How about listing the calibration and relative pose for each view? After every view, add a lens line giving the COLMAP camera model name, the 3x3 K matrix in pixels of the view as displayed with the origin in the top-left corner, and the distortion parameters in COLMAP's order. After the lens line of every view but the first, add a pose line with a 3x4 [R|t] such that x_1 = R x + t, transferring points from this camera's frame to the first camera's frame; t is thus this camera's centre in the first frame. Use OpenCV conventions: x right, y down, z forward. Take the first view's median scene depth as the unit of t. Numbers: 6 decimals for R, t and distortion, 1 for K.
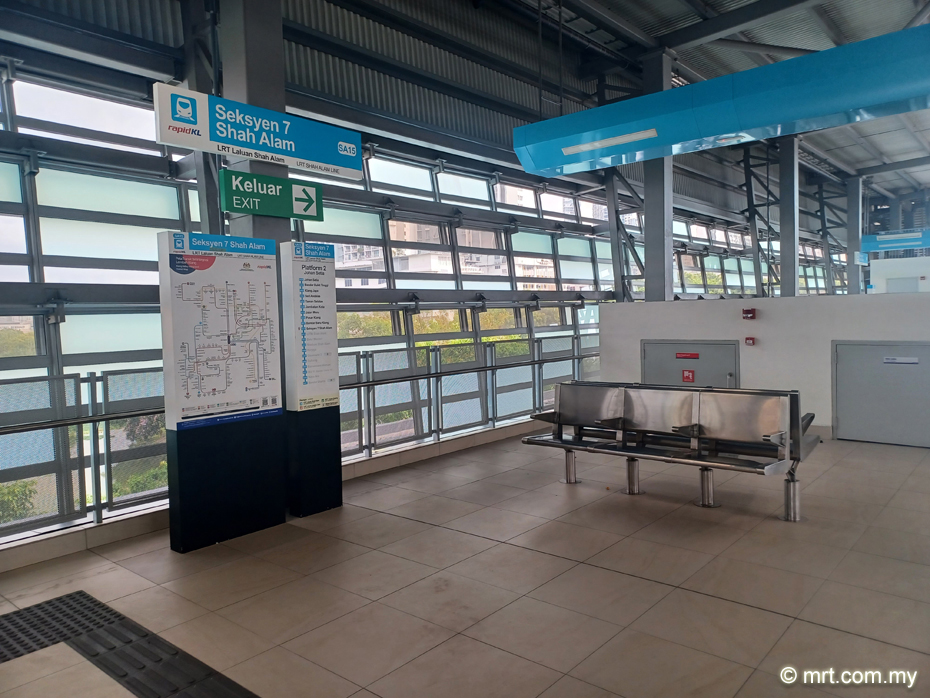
lens RADIAL K [[669.7, 0, 465.0], [0, 669.7, 349.0], [0, 0, 1]] dist [-0.001893, -0.003721]
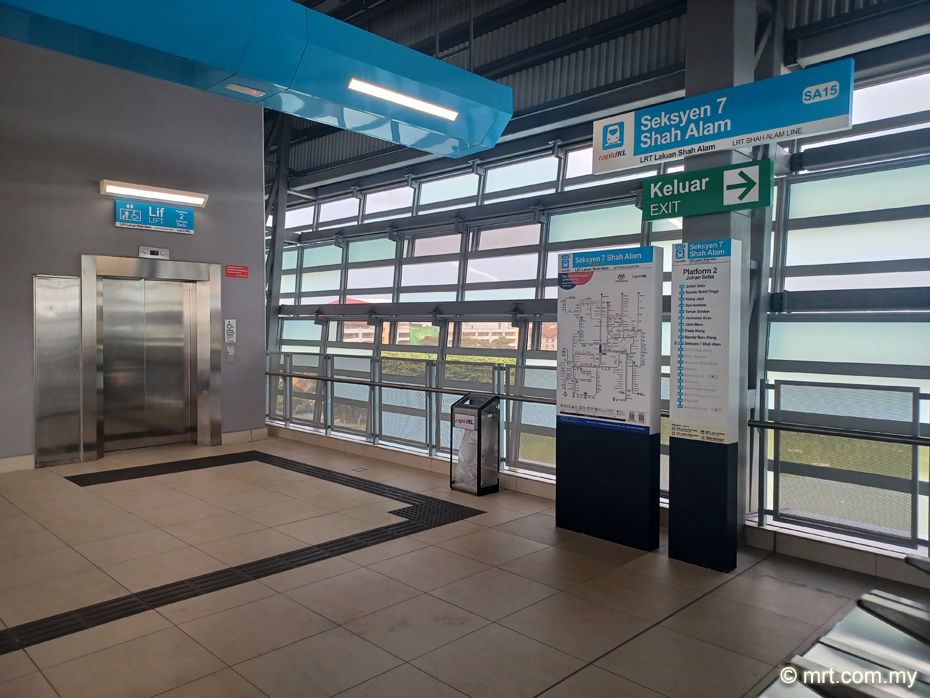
lens RADIAL K [[673.6, 0, 465.0], [0, 673.6, 349.0], [0, 0, 1]] dist [0.028931, -0.004687]
pose [[-0.090045, 0.056010, -0.994361, 0.683783], [-0.060340, 0.996276, 0.061582, -0.062808], [0.994108, 0.065544, -0.086330, 0.838106]]
